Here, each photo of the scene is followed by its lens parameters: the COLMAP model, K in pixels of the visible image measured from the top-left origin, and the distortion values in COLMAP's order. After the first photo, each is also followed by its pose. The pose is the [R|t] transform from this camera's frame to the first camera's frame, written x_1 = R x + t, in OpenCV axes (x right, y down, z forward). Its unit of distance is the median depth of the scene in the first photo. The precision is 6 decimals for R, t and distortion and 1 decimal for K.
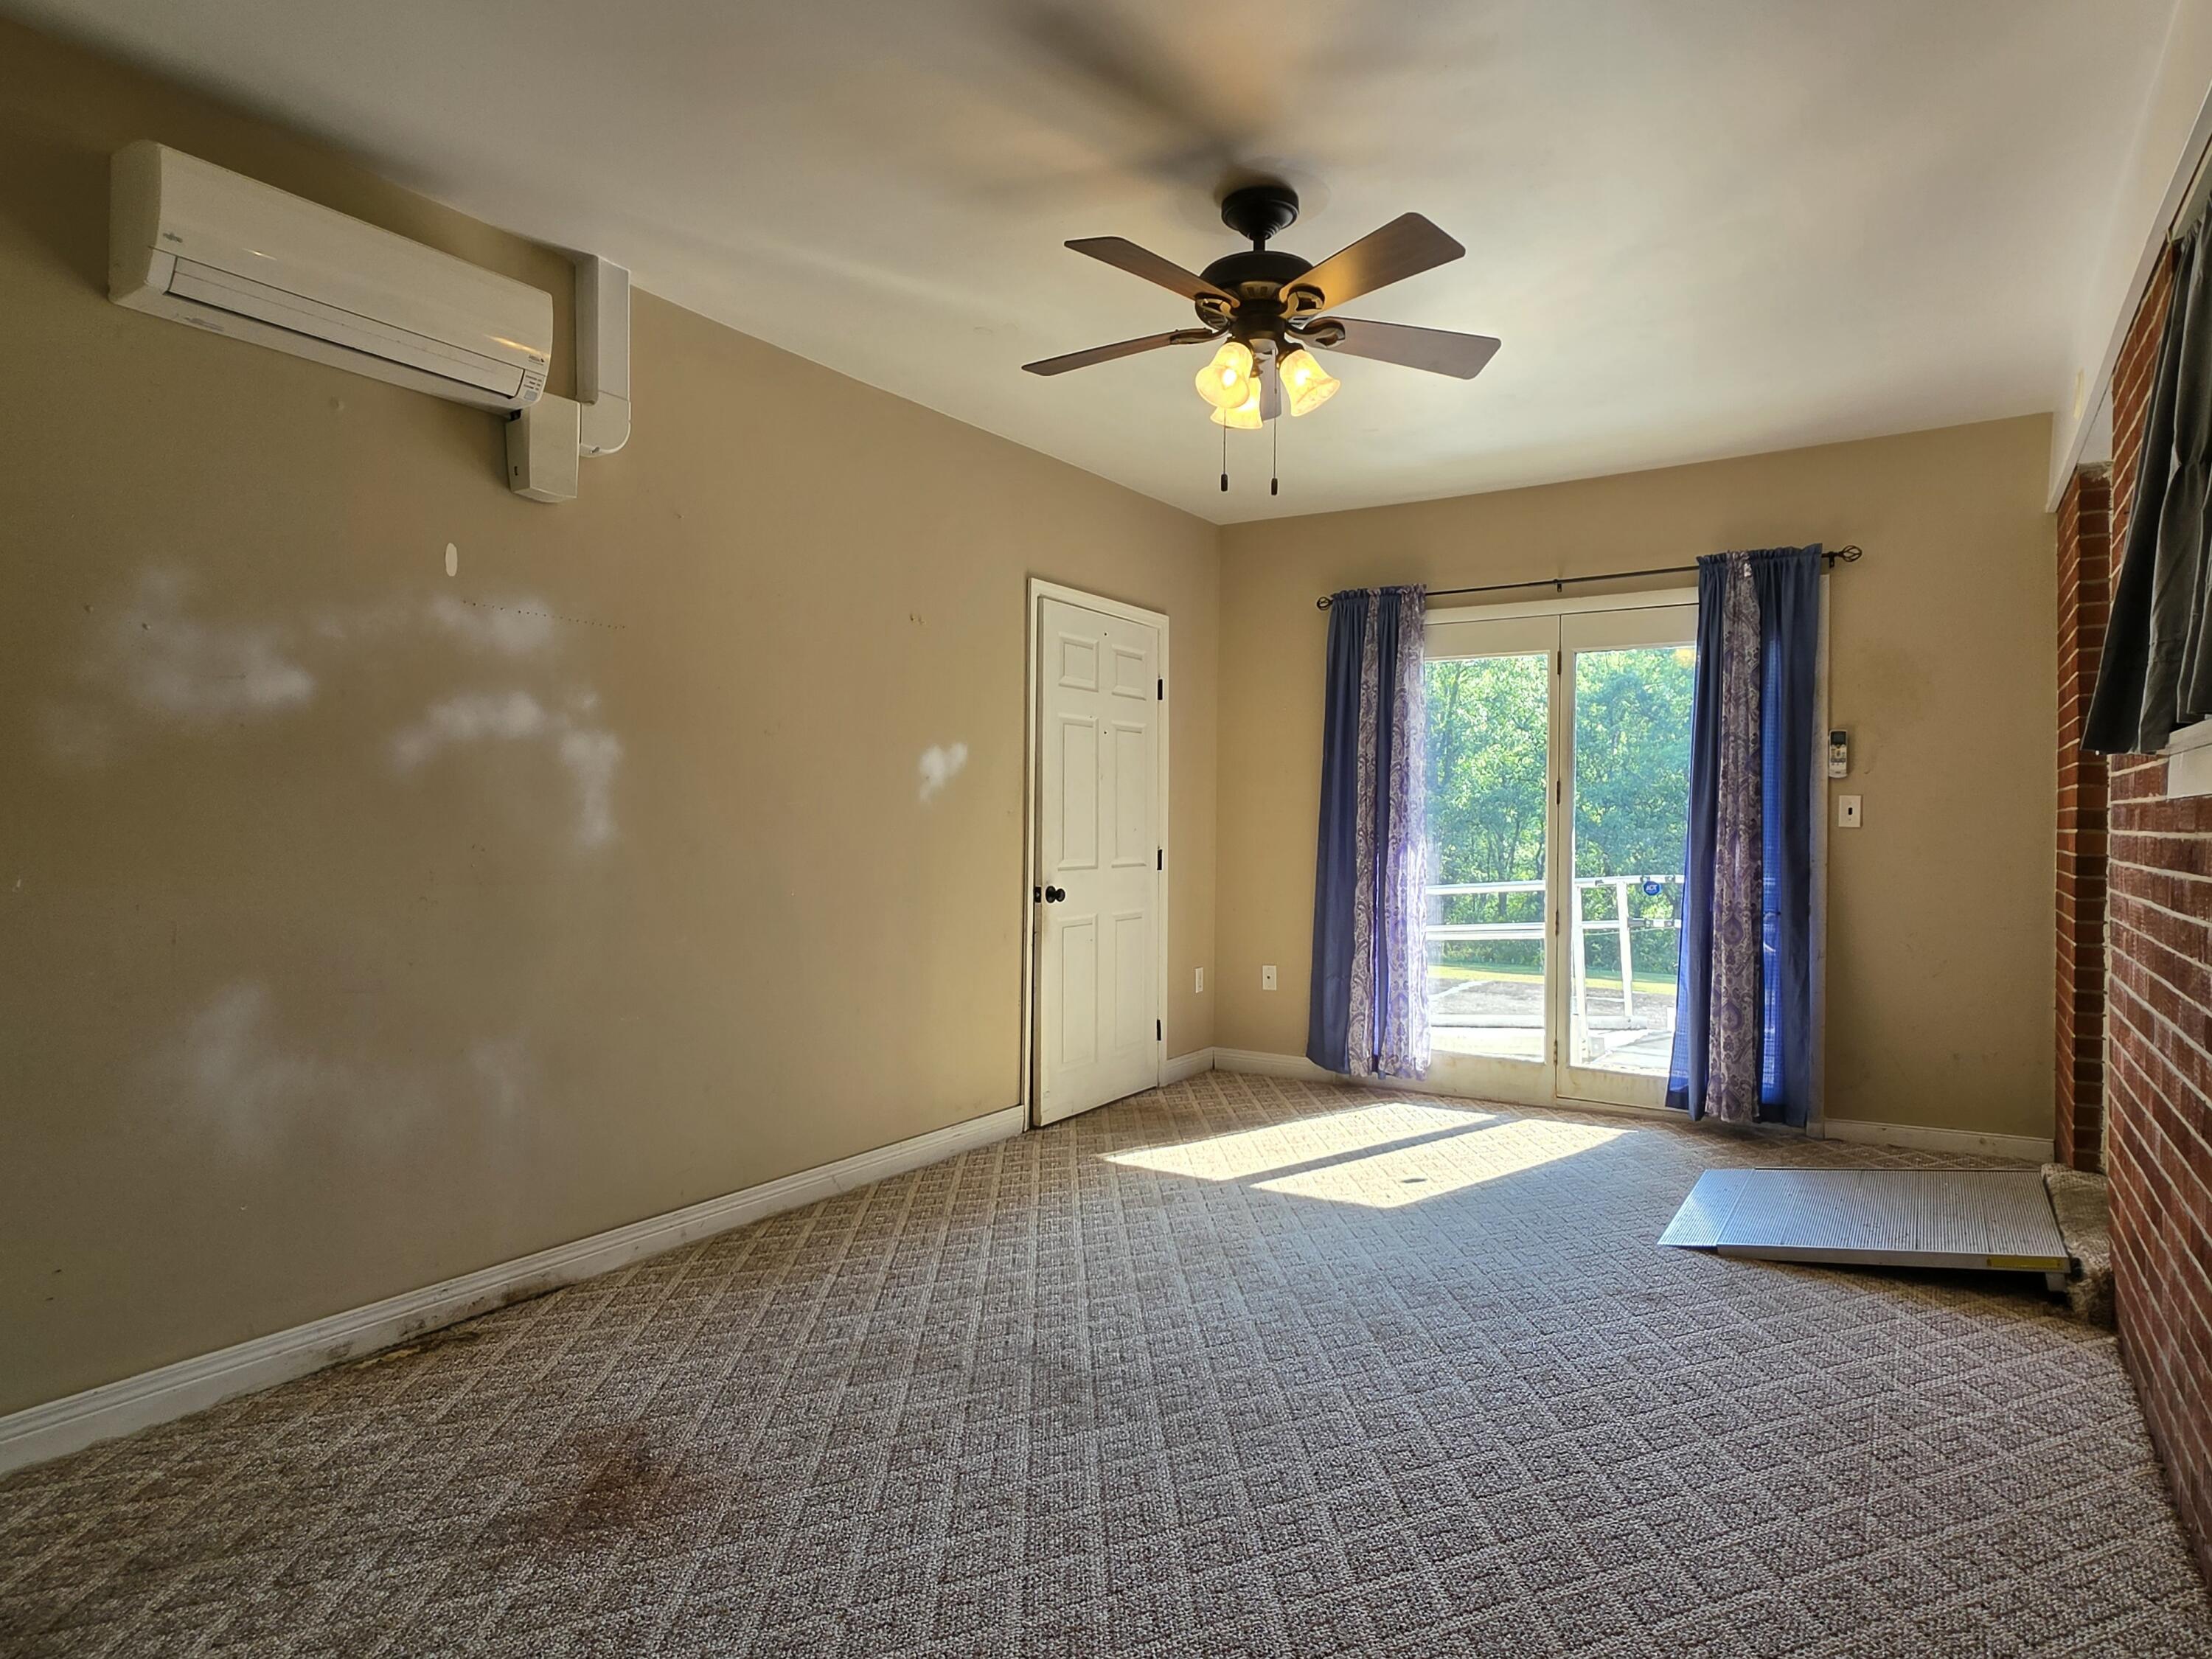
lens RADIAL K [[1282.6, 0, 1094.0], [0, 1282.6, 821.8], [0, 0, 1]] dist [-0.008643, 0.003899]
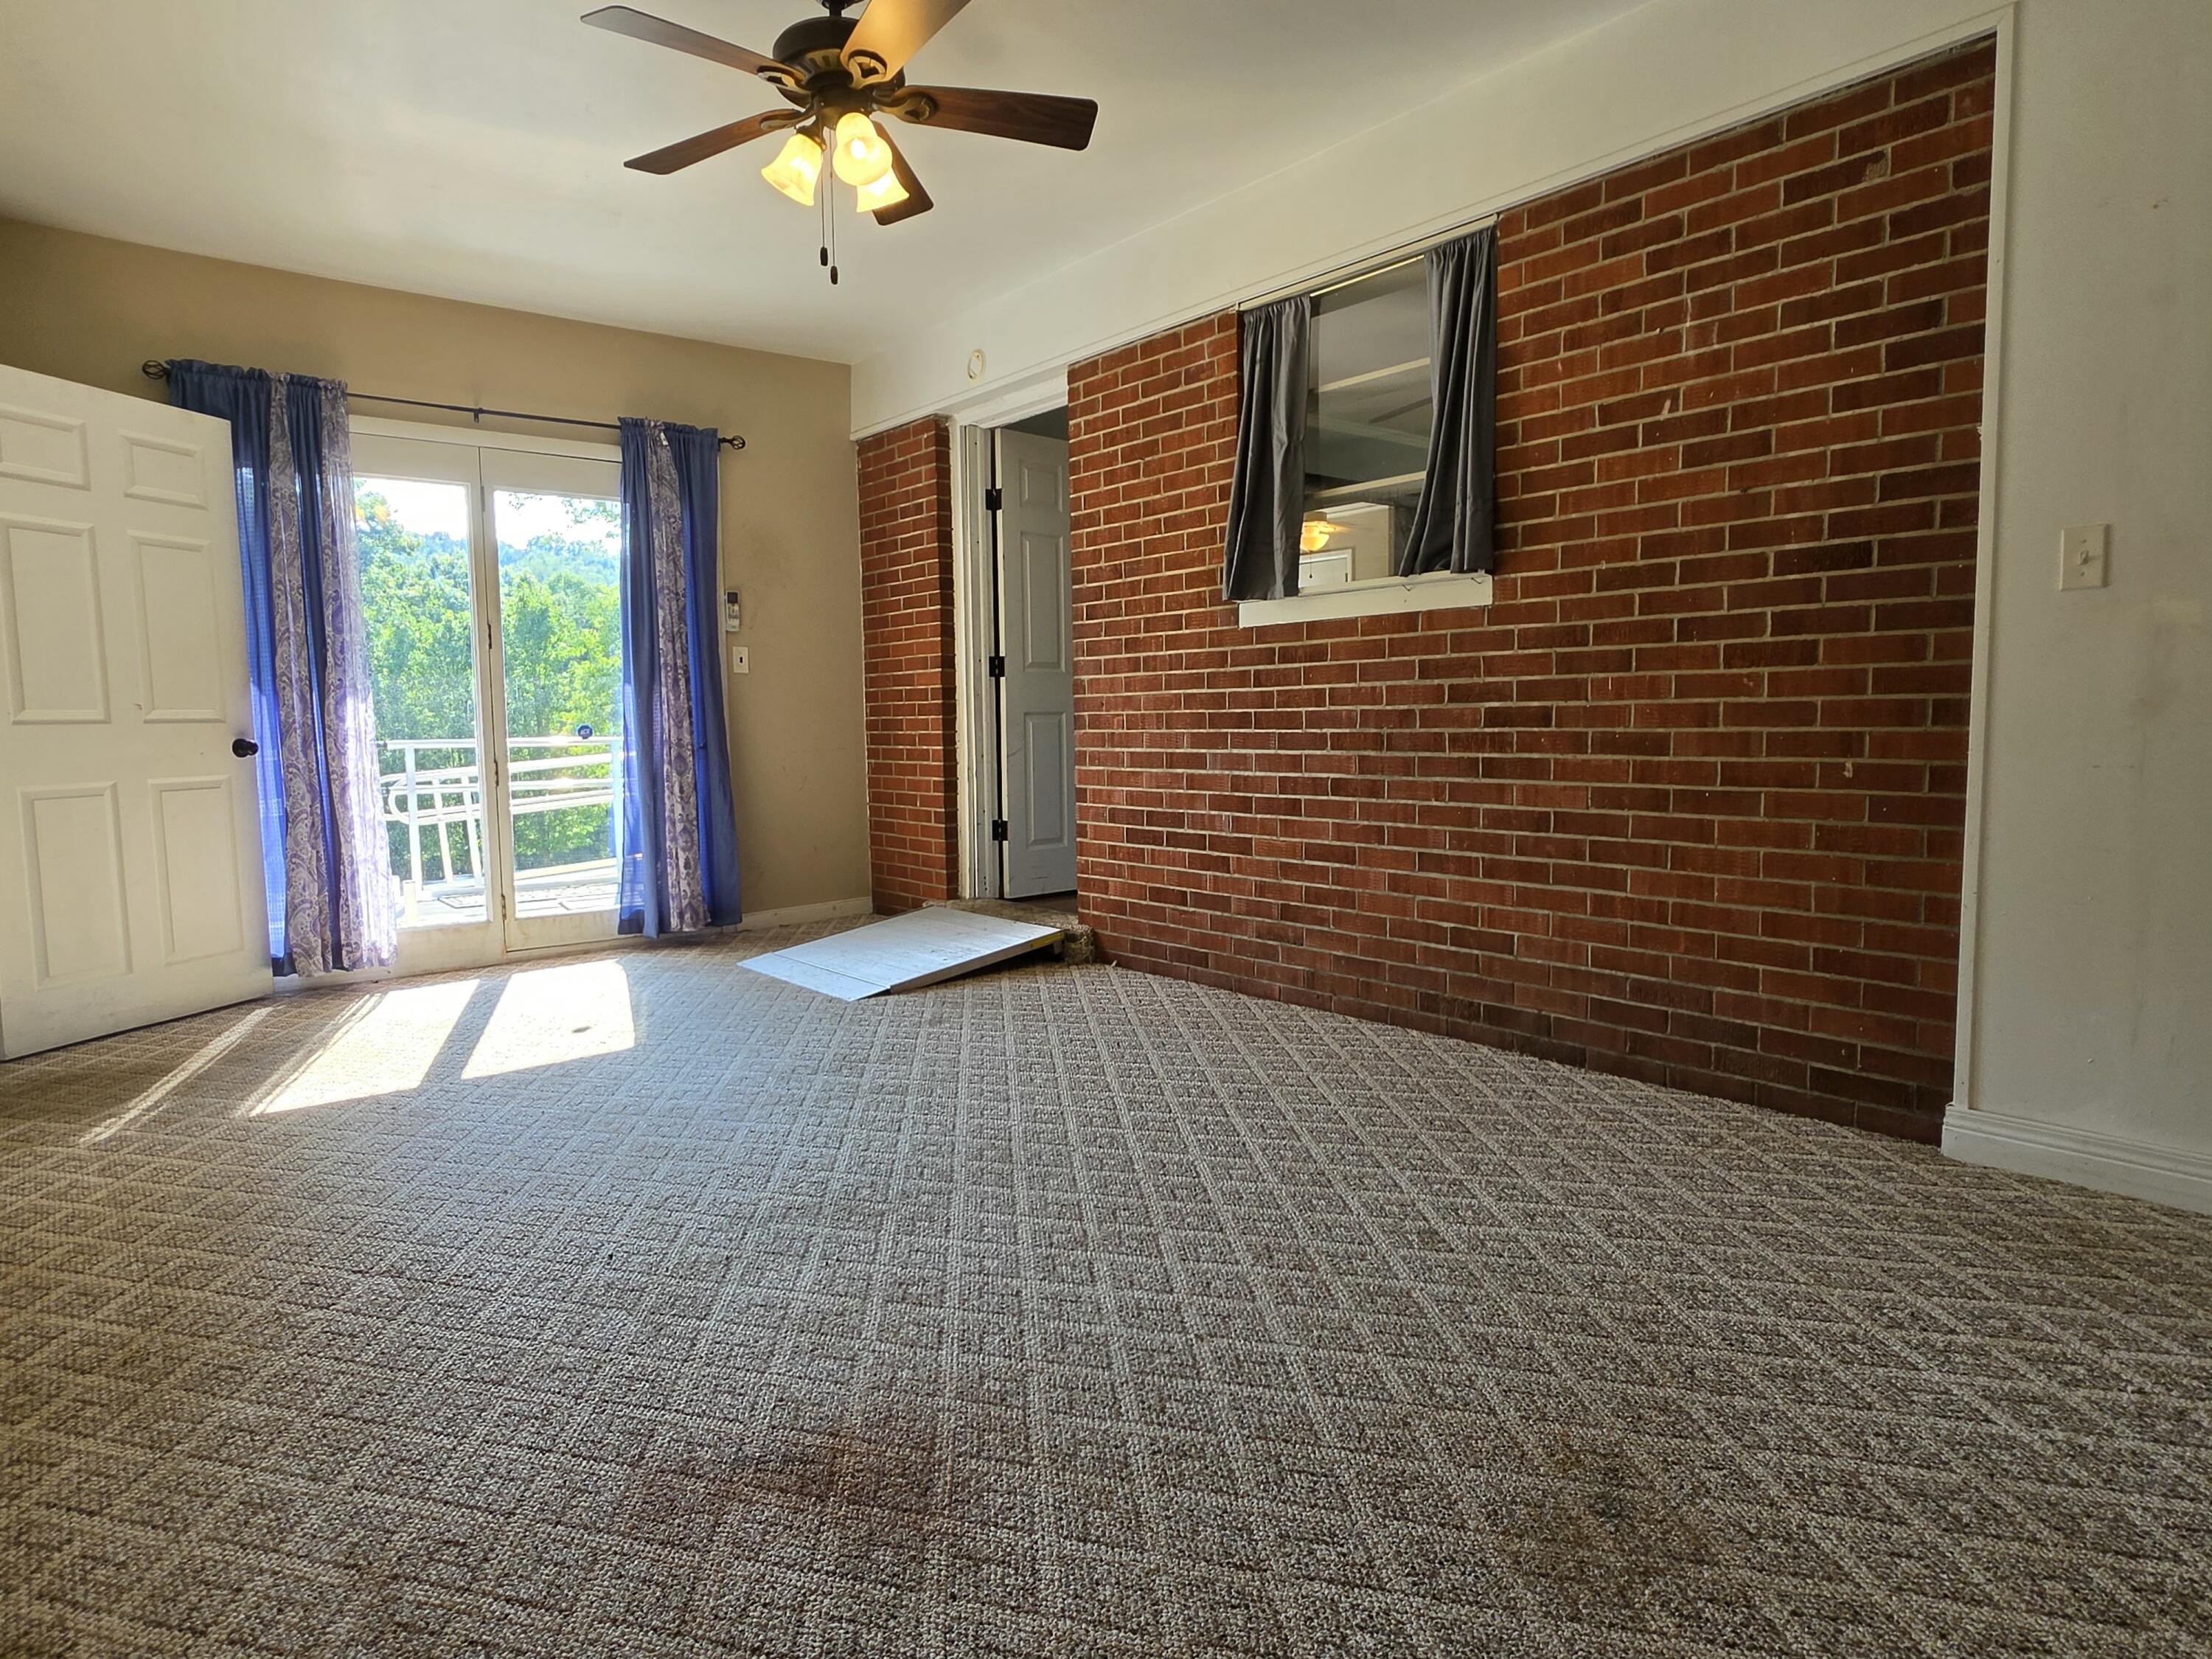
lens RADIAL K [[1282.6, 0, 1089.5], [0, 1282.6, 831.8], [0, 0, 1]] dist [-0.008643, 0.003899]
pose [[0.313684, -0.097689, 0.944489, -0.464792], [0.022856, 0.995182, 0.095341, 0.045339], [-0.949252, -0.008319, 0.314405, 0.305621]]
